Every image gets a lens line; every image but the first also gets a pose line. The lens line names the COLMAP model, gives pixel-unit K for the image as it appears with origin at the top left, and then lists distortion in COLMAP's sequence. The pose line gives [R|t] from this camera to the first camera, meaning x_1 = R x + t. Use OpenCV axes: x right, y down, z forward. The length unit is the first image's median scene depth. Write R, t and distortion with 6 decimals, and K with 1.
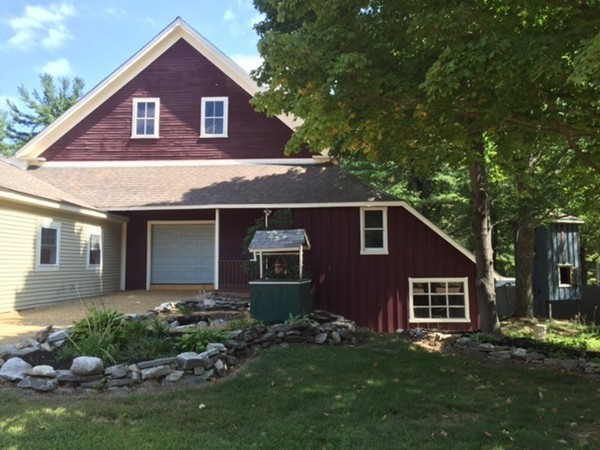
lens RADIAL K [[511.0, 0, 299.0], [0, 511.0, 221.8], [0, 0, 1]] dist [0.108948, -0.149186]
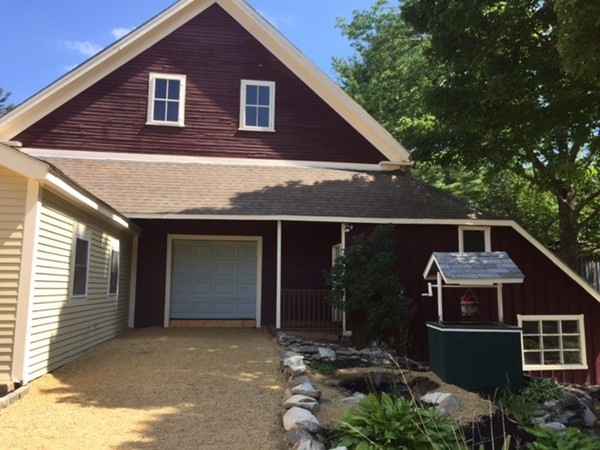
lens RADIAL K [[511.0, 0, 299.0], [0, 511.0, 221.8], [0, 0, 1]] dist [0.108948, -0.149186]
pose [[0.979884, 0.038169, 0.195882, -0.256079], [-0.029559, 0.998472, -0.046691, 0.009684], [-0.197365, 0.039962, 0.979515, 0.228624]]
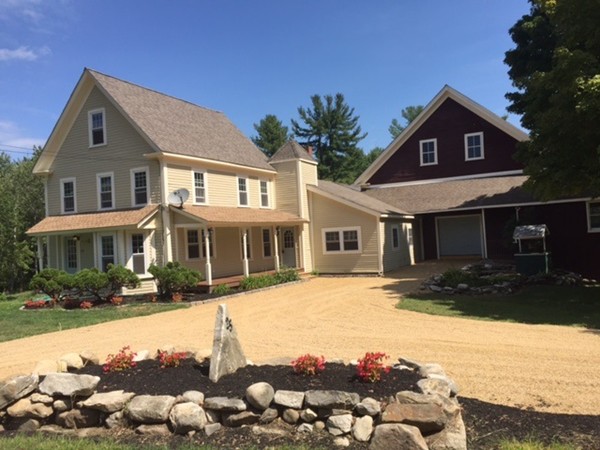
lens RADIAL K [[511.0, 0, 299.0], [0, 511.0, 221.8], [0, 0, 1]] dist [0.108948, -0.149186]
pose [[0.905814, -0.057145, -0.419804, -0.003640], [0.083792, 0.995453, 0.045295, -0.095494], [0.415307, -0.076206, 0.906484, -0.645452]]
